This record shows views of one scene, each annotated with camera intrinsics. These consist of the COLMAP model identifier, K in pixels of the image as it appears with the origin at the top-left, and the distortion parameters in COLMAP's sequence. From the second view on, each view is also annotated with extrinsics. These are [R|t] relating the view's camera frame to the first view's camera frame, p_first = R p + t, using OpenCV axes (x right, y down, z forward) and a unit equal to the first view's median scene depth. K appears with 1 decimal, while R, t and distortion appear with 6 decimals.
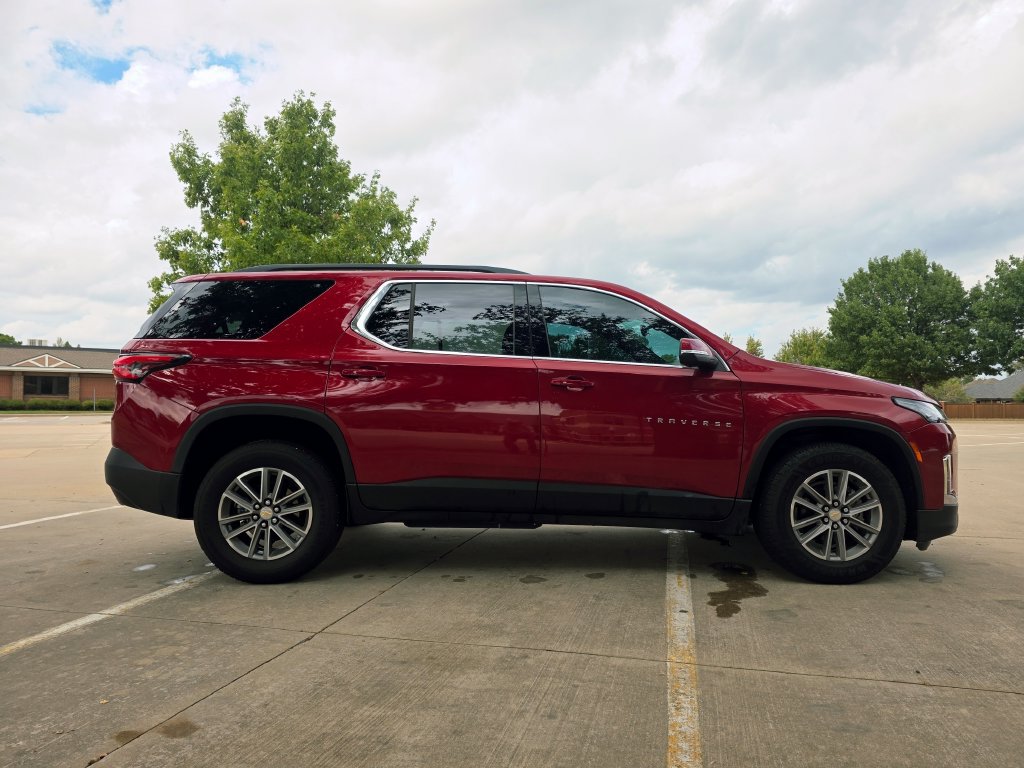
lens RADIAL K [[679.6, 0, 517.8], [0, 679.6, 399.5], [0, 0, 1]] dist [0.051640, -0.041005]
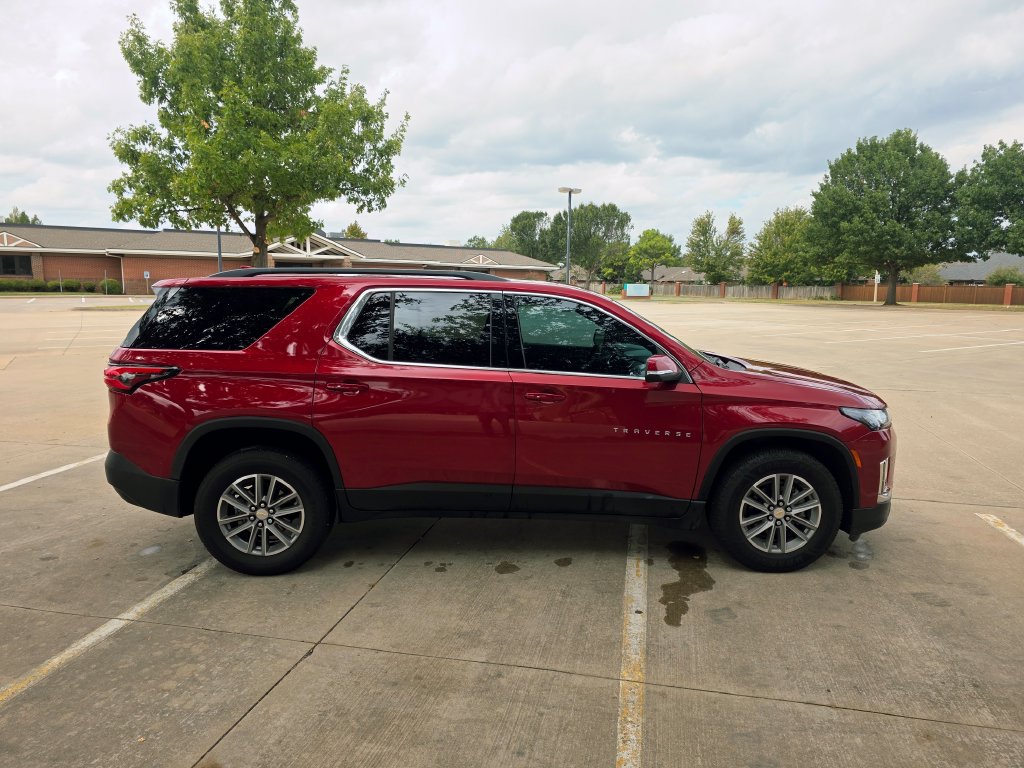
lens RADIAL K [[675.5, 0, 513.8], [0, 675.5, 399.7], [0, 0, 1]] dist [0.058919, -0.048626]
pose [[0.999605, 0.002575, 0.027989, 0.001383], [-0.007601, 0.983457, 0.180985, -0.211964], [-0.027060, -0.181126, 0.983088, -0.040496]]
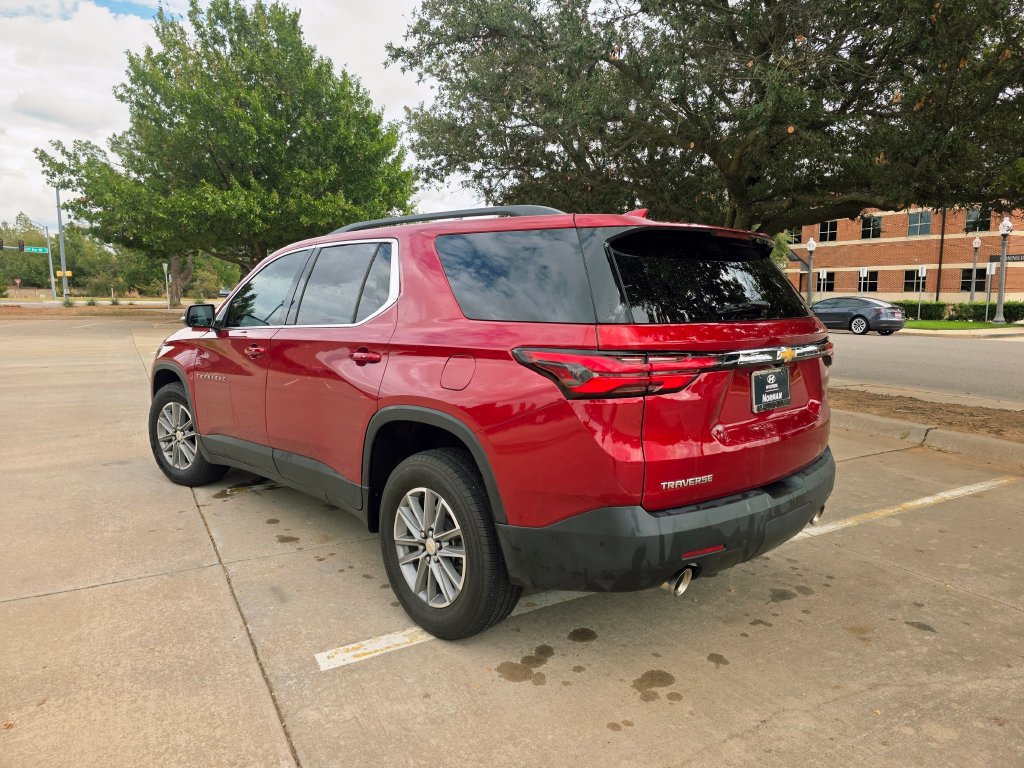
lens RADIAL K [[677.3, 0, 516.1], [0, 677.3, 381.3], [0, 0, 1]] dist [0.055422, -0.044067]
pose [[-0.674057, -0.102943, 0.731471, -0.992910], [-0.013127, 0.991755, 0.127477, -0.116591], [-0.738563, 0.076325, -0.669850, 1.947970]]
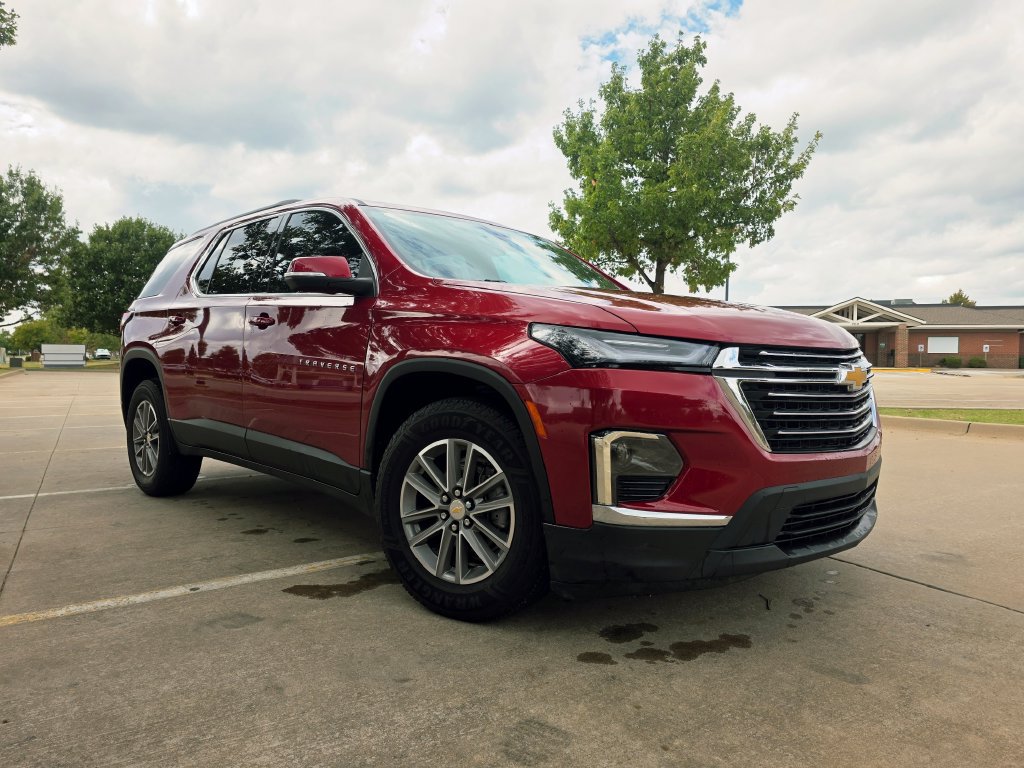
lens RADIAL K [[681.3, 0, 523.5], [0, 681.3, 388.2], [0, 0, 1]] dist [0.049840, -0.039531]
pose [[0.708341, 0.028951, -0.705276, 0.966470], [0.004461, 0.998955, 0.045488, 0.026316], [0.705856, -0.035367, 0.707472, 0.608482]]
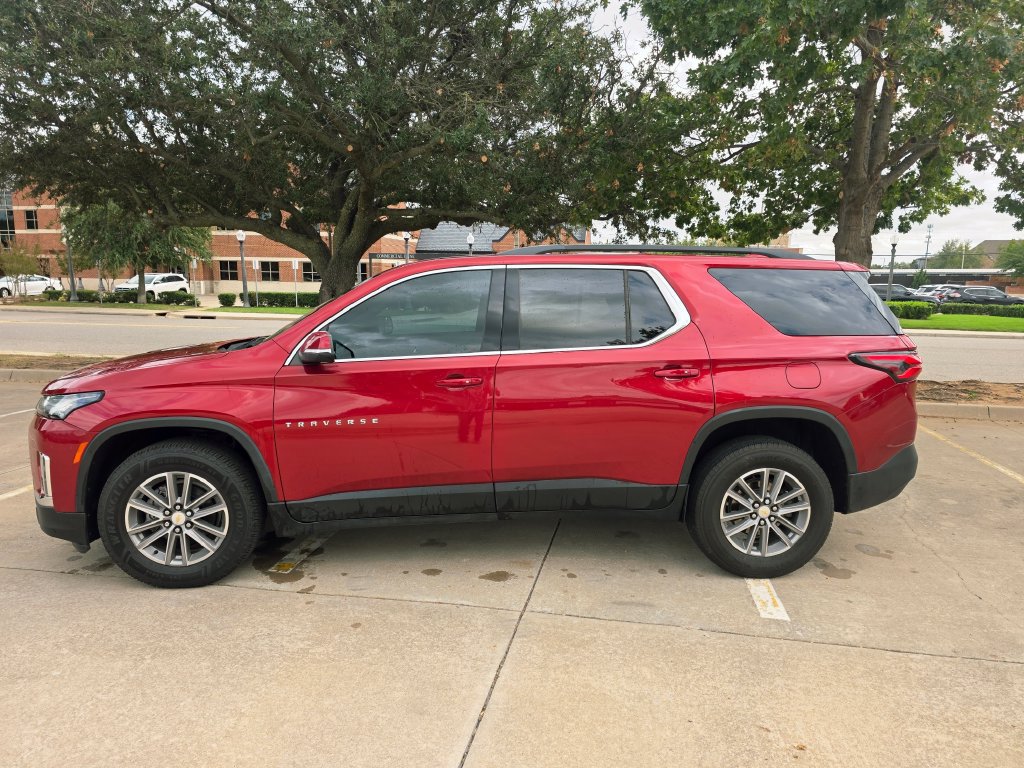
lens RADIAL K [[681.0, 0, 510.3], [0, 681.0, 390.3], [0, 0, 1]] dist [0.054057, -0.043066]
pose [[-0.999050, -0.010552, -0.042275, 0.039938], [-0.016577, 0.989319, 0.144822, -0.148635], [0.040296, 0.145385, -0.988554, 2.478149]]
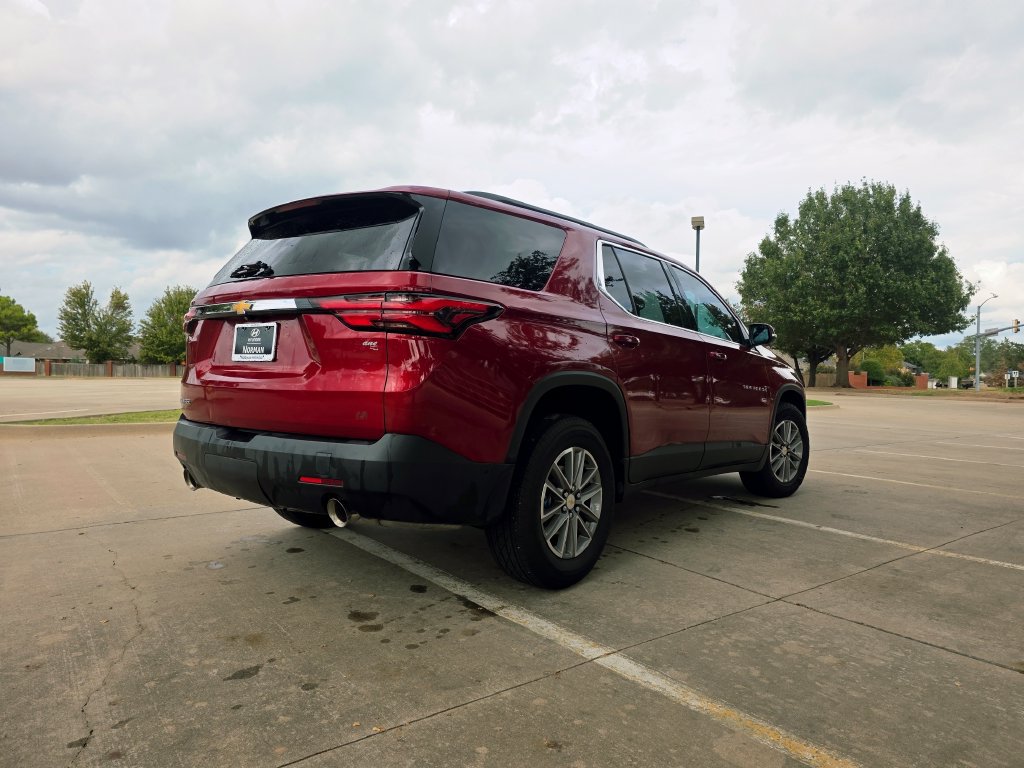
lens RADIAL K [[674.9, 0, 519.4], [0, 674.9, 374.3], [0, 0, 1]] dist [0.055262, -0.045502]
pose [[0.629943, 0.007309, 0.776607, -1.055724], [-0.023664, 0.999672, 0.009787, 0.003541], [-0.776281, -0.024543, 0.629910, 0.532773]]
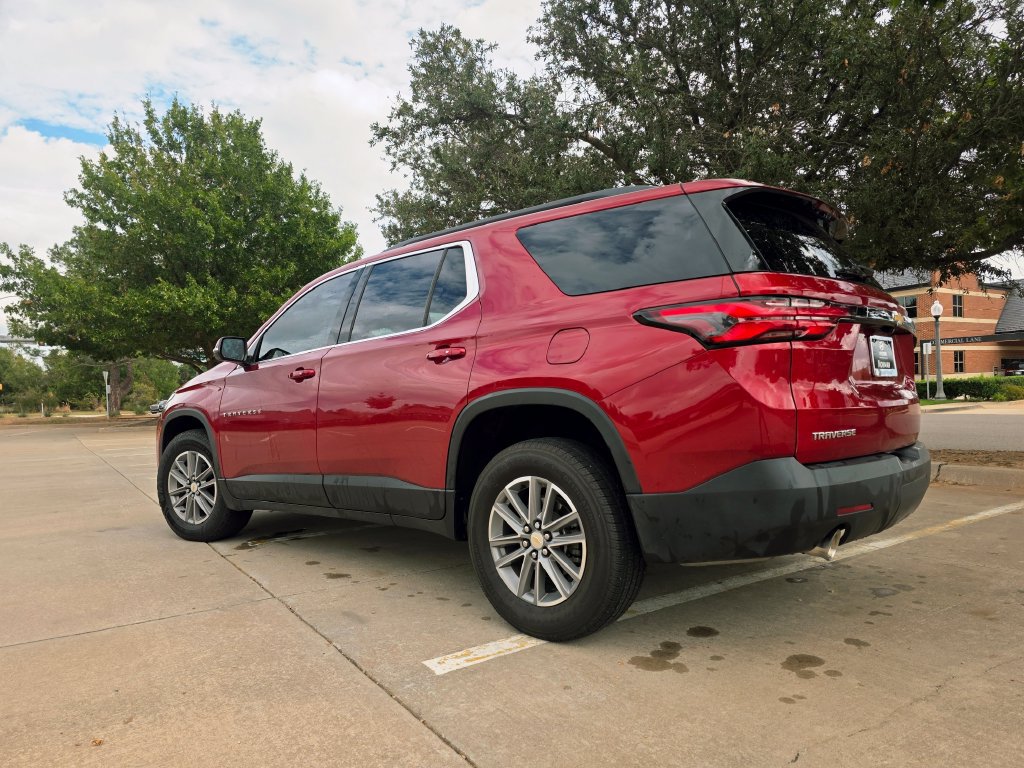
lens RADIAL K [[680.7, 0, 512.5], [0, 680.7, 402.2], [0, 0, 1]] dist [0.055520, -0.045412]
pose [[-0.725895, 0.007870, 0.687761, -0.859672], [0.018783, 0.999788, 0.008384, 0.017006], [-0.687549, 0.019005, -0.725889, 2.054985]]
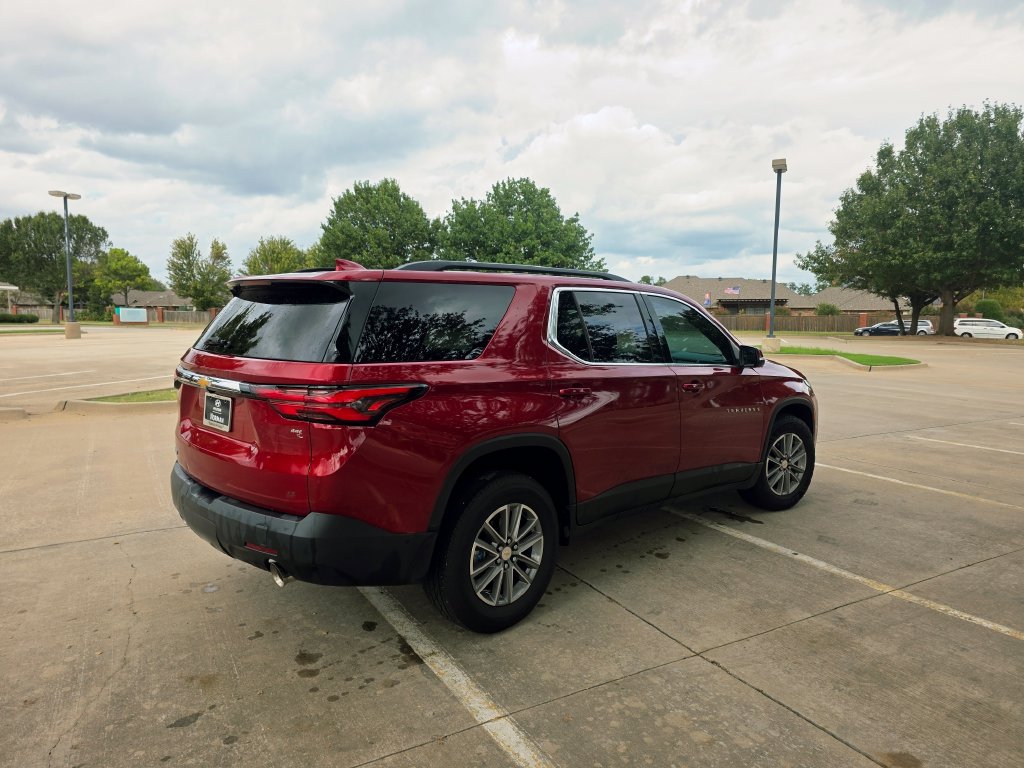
lens RADIAL K [[675.8, 0, 509.4], [0, 675.8, 387.2], [0, 0, 1]] dist [0.050403, -0.040397]
pose [[0.729170, -0.068891, 0.680856, -0.962153], [-0.015164, 0.993049, 0.116719, -0.156772], [-0.684164, -0.095433, 0.723057, 0.372888]]
